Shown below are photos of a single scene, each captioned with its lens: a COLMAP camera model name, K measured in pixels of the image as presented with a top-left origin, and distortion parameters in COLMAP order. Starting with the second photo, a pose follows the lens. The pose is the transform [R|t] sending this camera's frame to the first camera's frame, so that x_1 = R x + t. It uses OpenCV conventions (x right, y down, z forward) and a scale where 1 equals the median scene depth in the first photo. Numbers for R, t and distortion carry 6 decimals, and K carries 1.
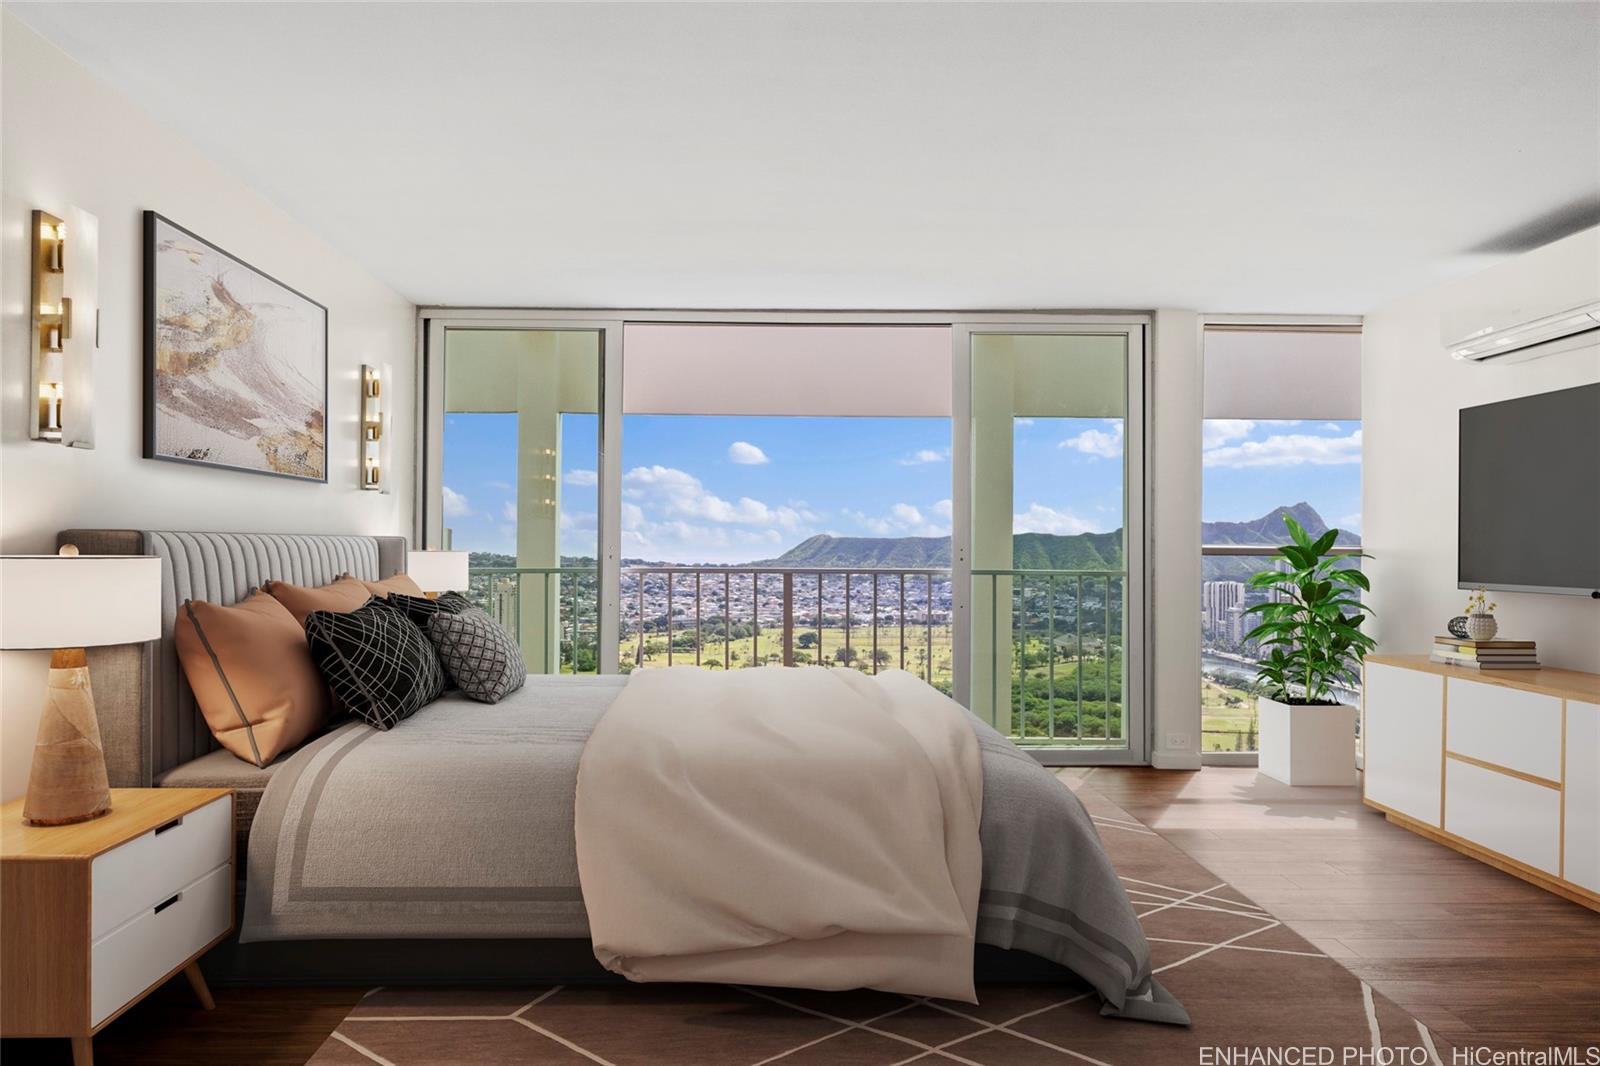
lens RADIAL K [[1372.8, 0, 800.0], [0, 1372.8, 533.0], [0, 0, 1]] dist [0.118529, -0.001247]
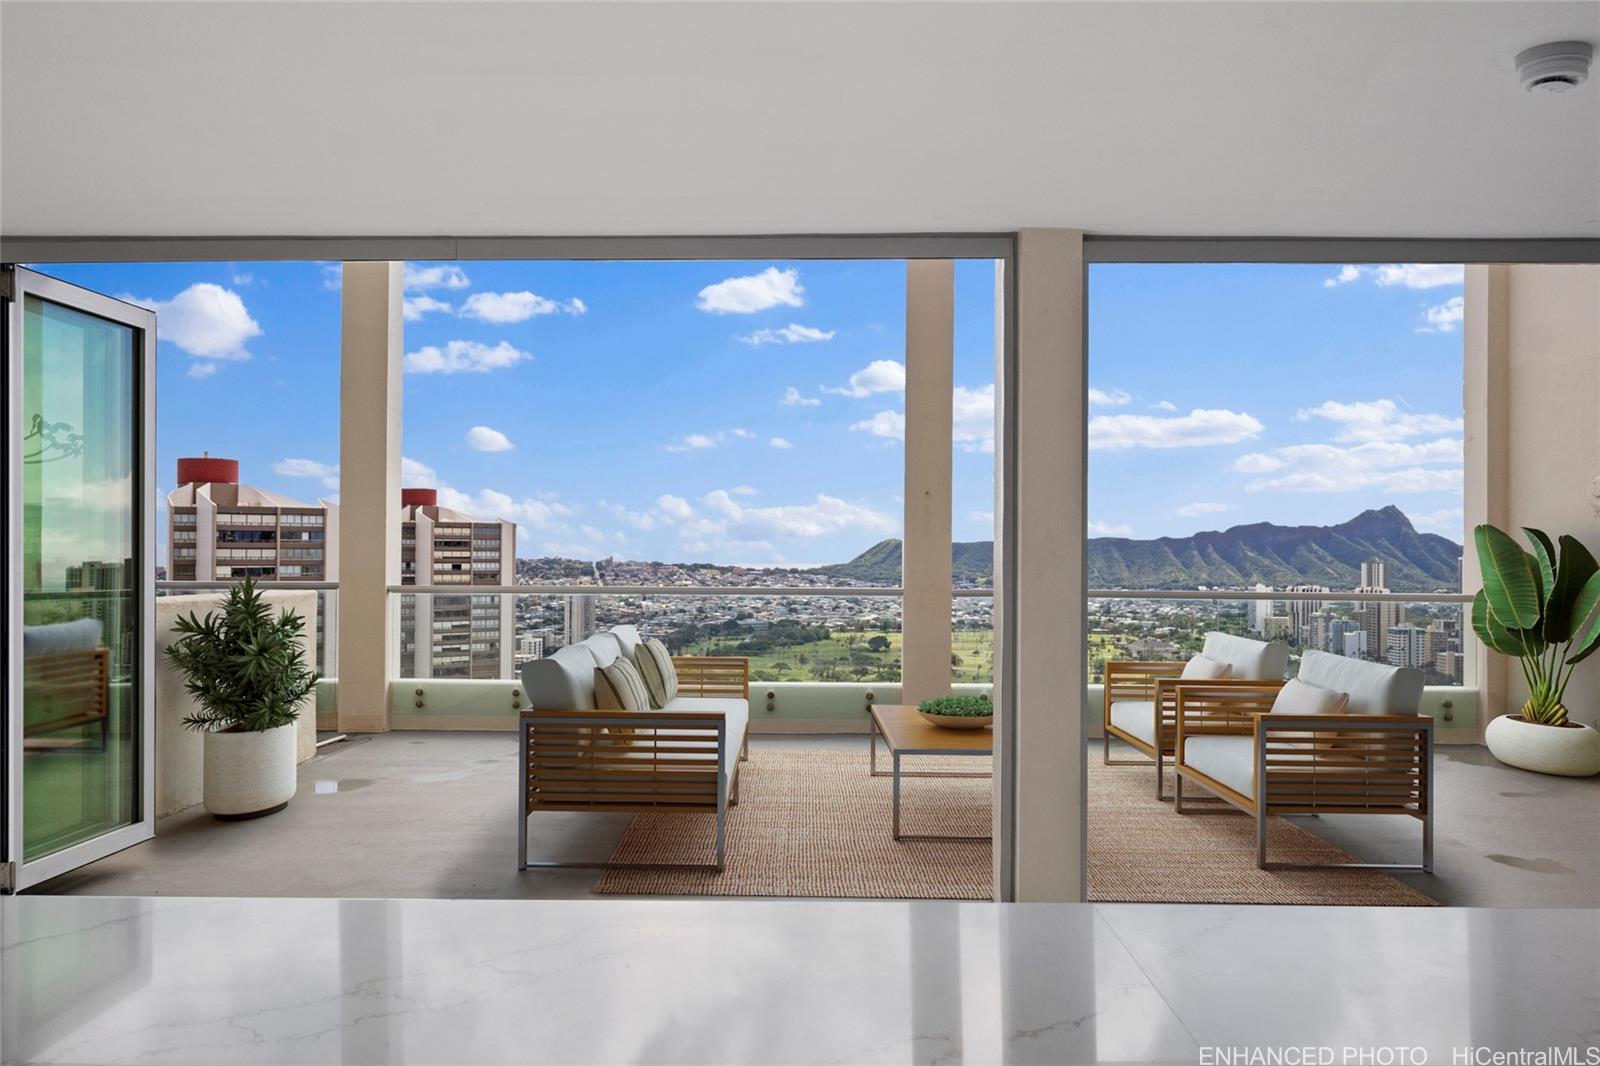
lens RADIAL K [[1319.9, 0, 800.0], [0, 1319.9, 533.0], [0, 0, 1]] dist [0.052740, 0.000379]
pose [[0.995129, -0.003261, -0.098528, 0.238443], [0.002758, 0.999982, -0.005247, 0.007731], [0.098543, 0.004950, 0.995120, 0.156325]]
